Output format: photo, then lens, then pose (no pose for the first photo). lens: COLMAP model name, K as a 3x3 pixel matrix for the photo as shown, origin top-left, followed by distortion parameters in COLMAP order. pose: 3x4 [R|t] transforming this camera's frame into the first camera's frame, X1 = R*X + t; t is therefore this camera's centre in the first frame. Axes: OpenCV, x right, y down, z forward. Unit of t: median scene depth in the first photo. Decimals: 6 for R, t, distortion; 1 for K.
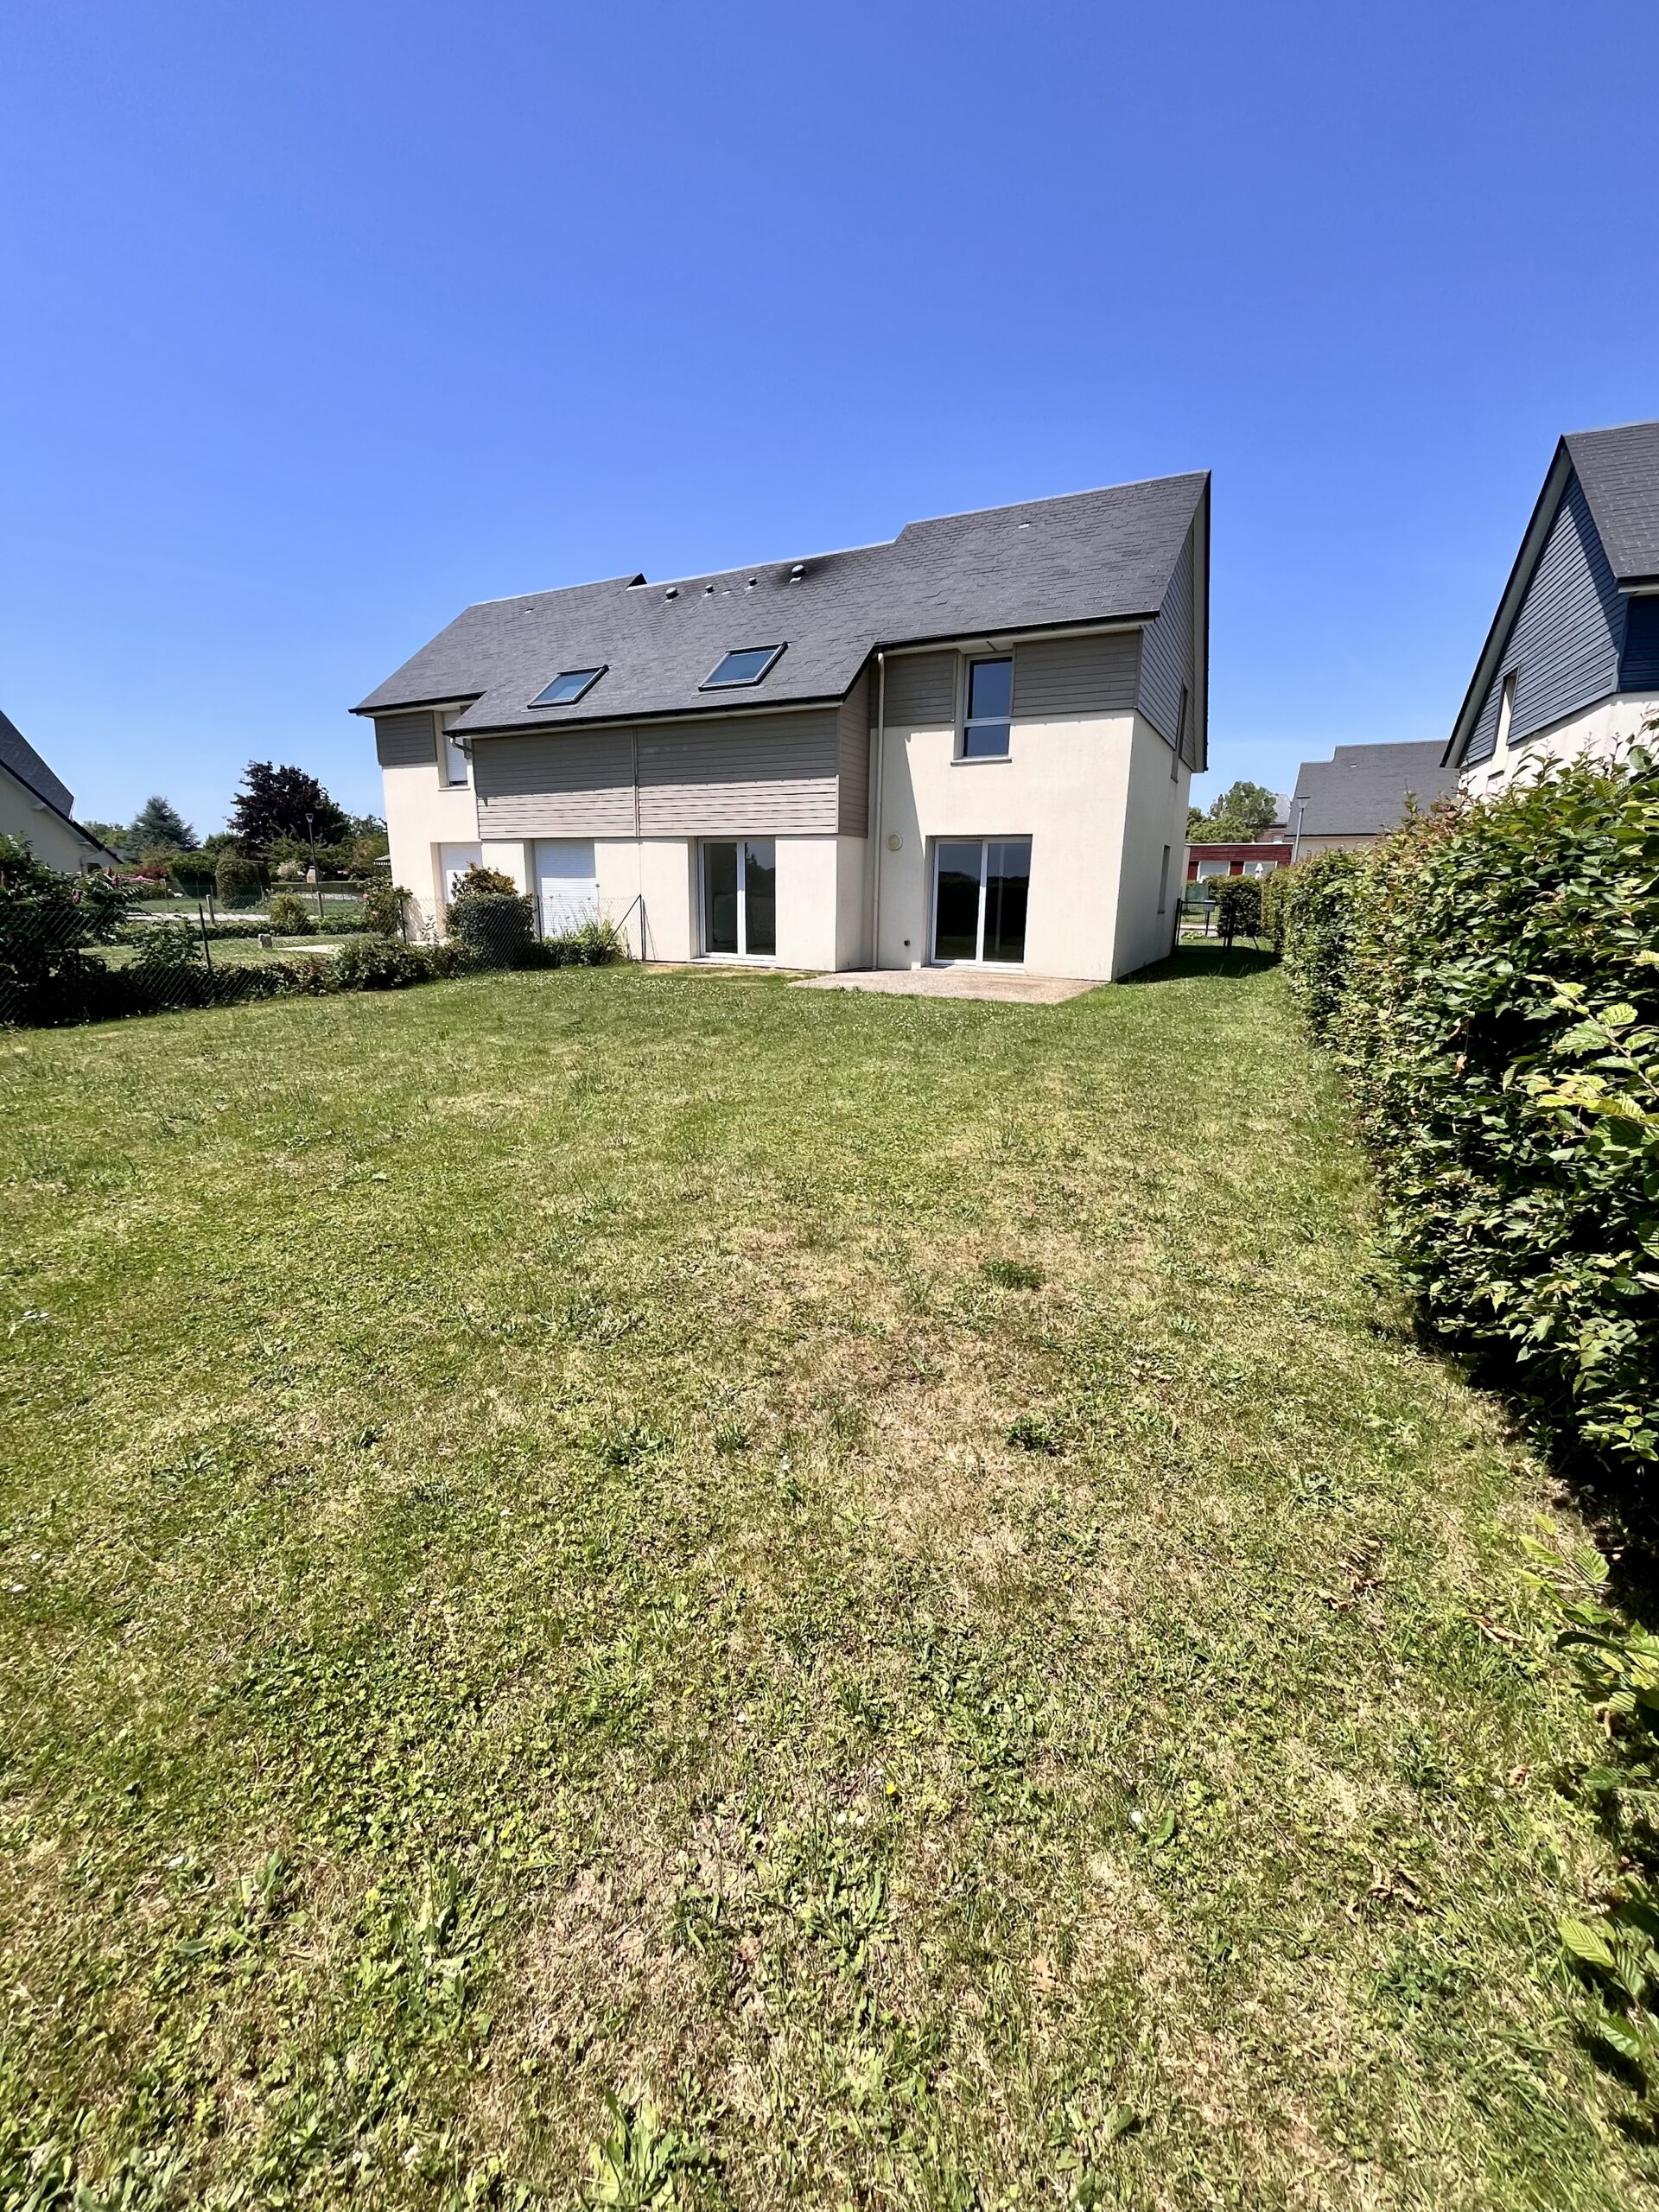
lens RADIAL K [[896.3, 0, 828.1], [0, 896.3, 1105.1], [0, 0, 1]] dist [0.002220, -0.000256]
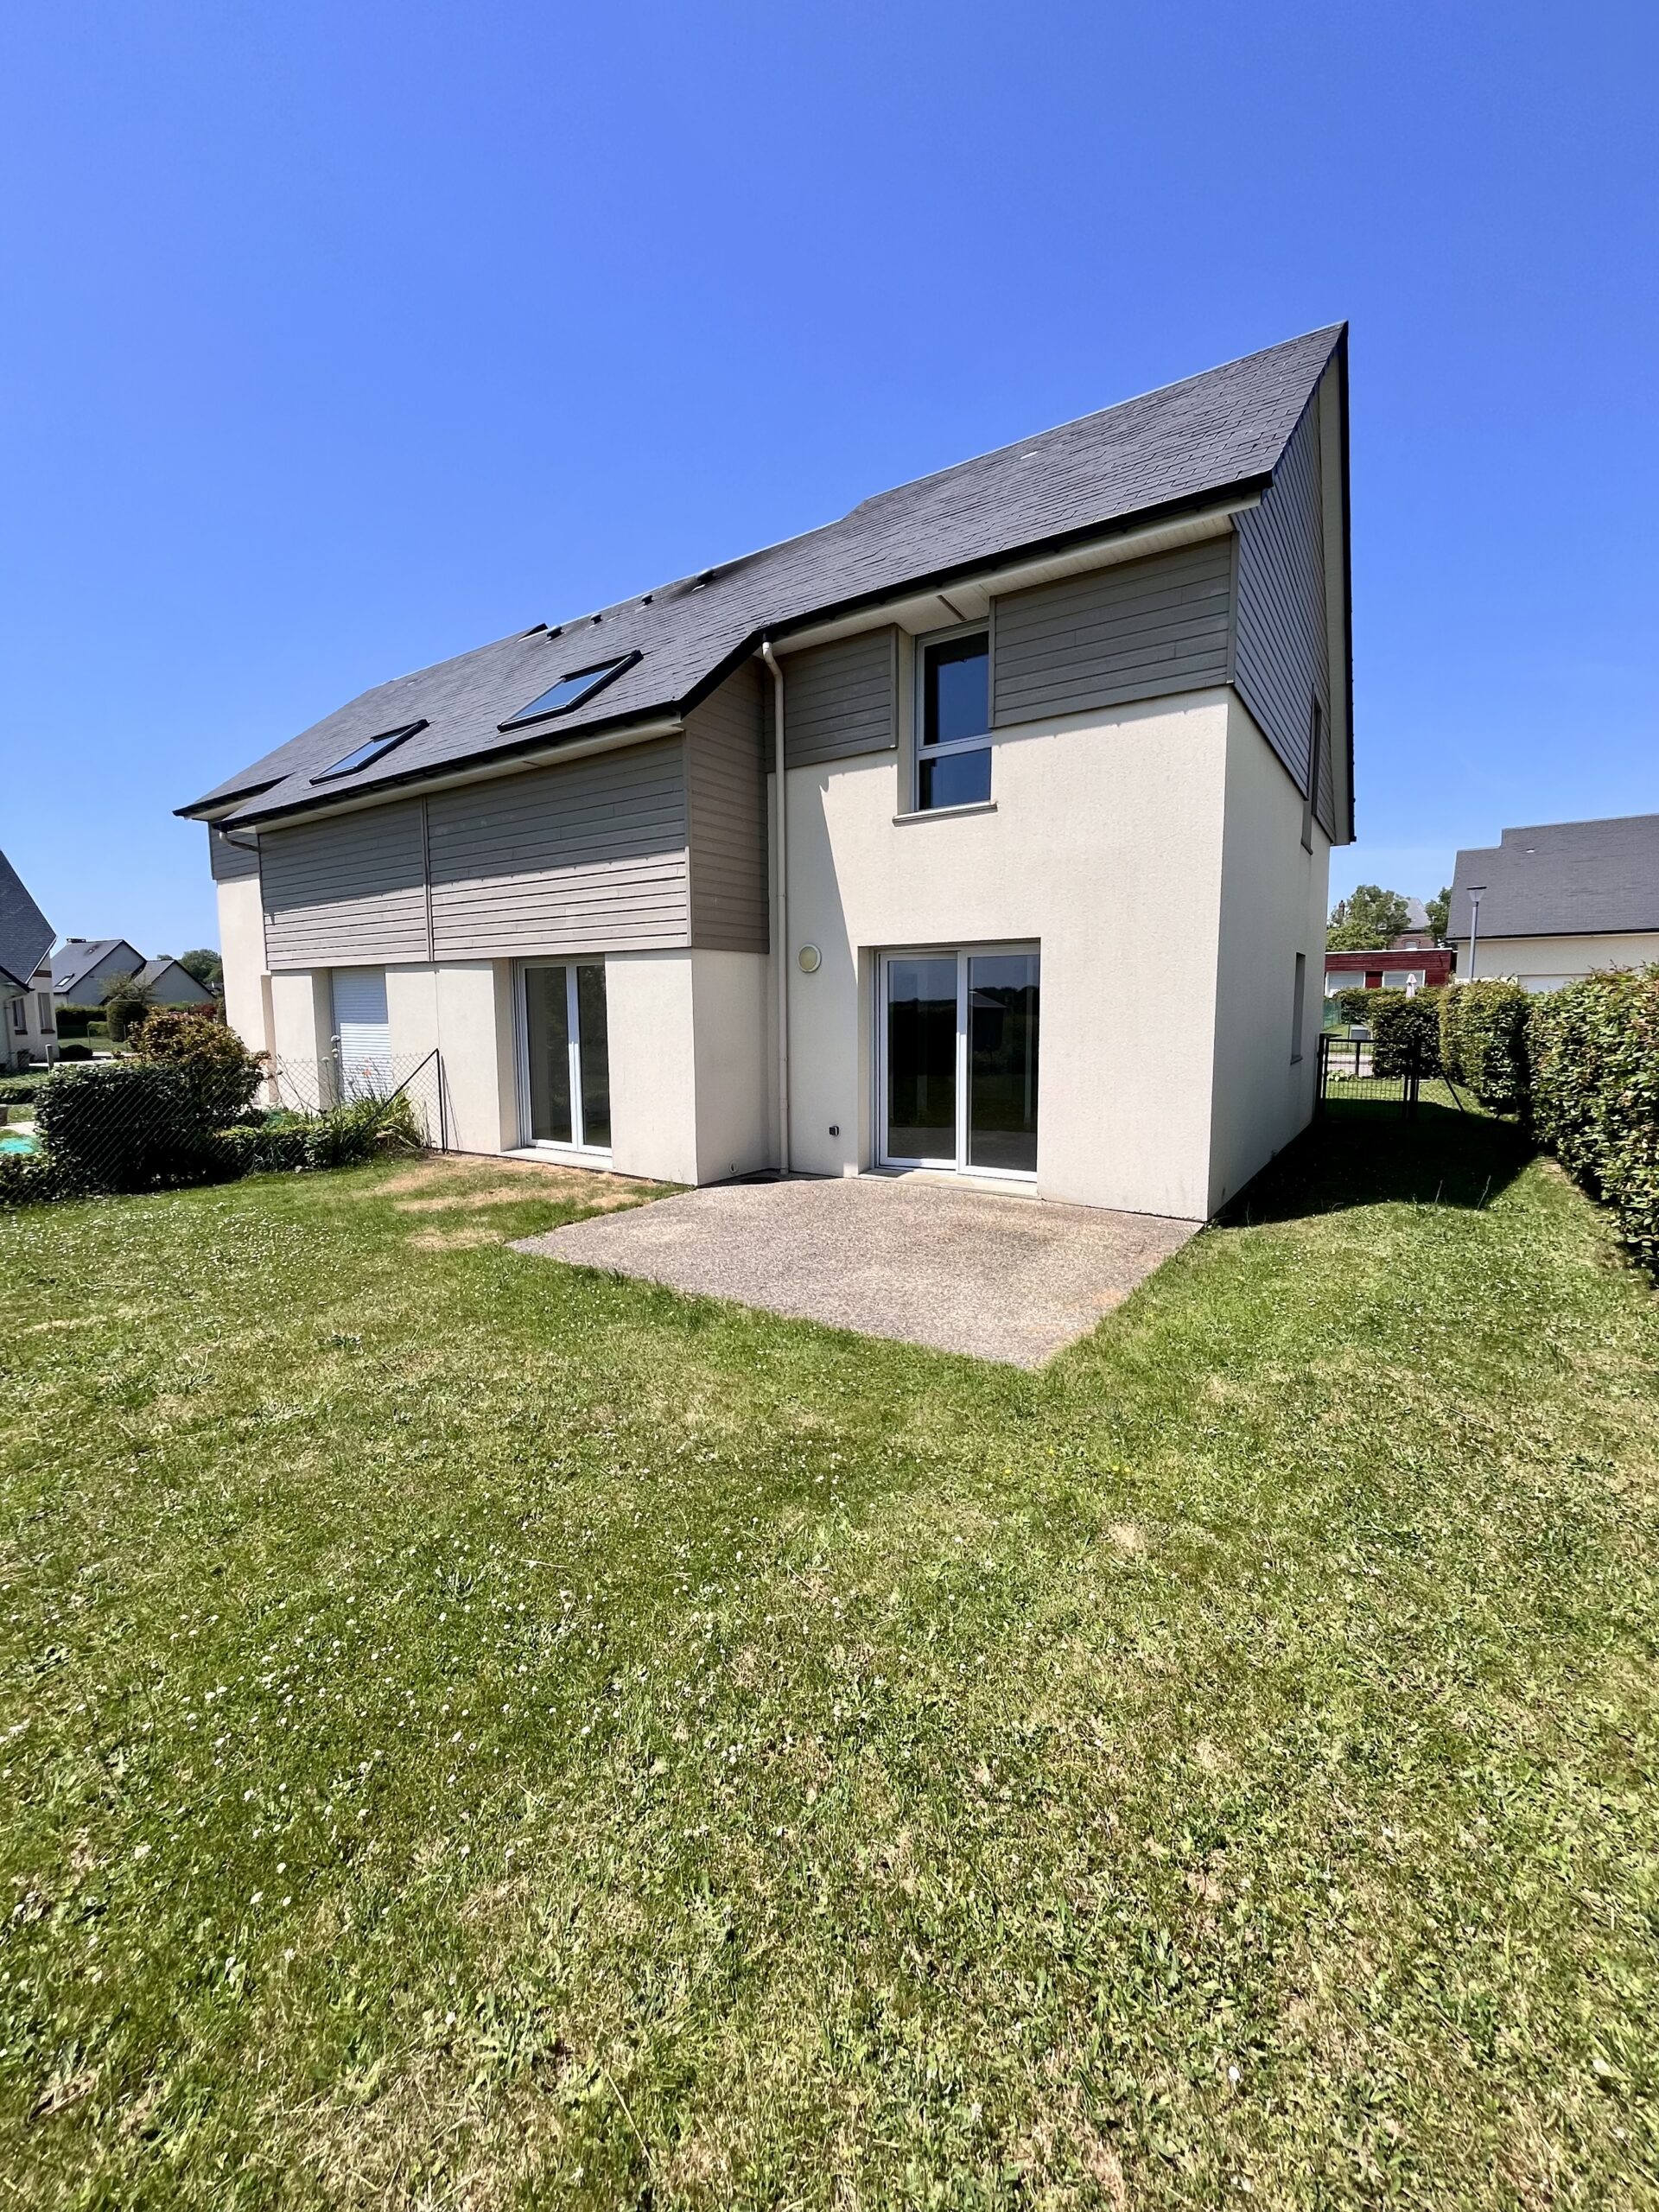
lens RADIAL K [[896.3, 0, 829.1], [0, 896.3, 1102.9], [0, 0, 1]] dist [0.002220, -0.000256]
pose [[0.993173, -0.007176, -0.116429, 0.152890], [-0.008004, 0.991561, -0.129396, -0.126075], [0.116375, 0.129445, 0.984734, 0.441882]]
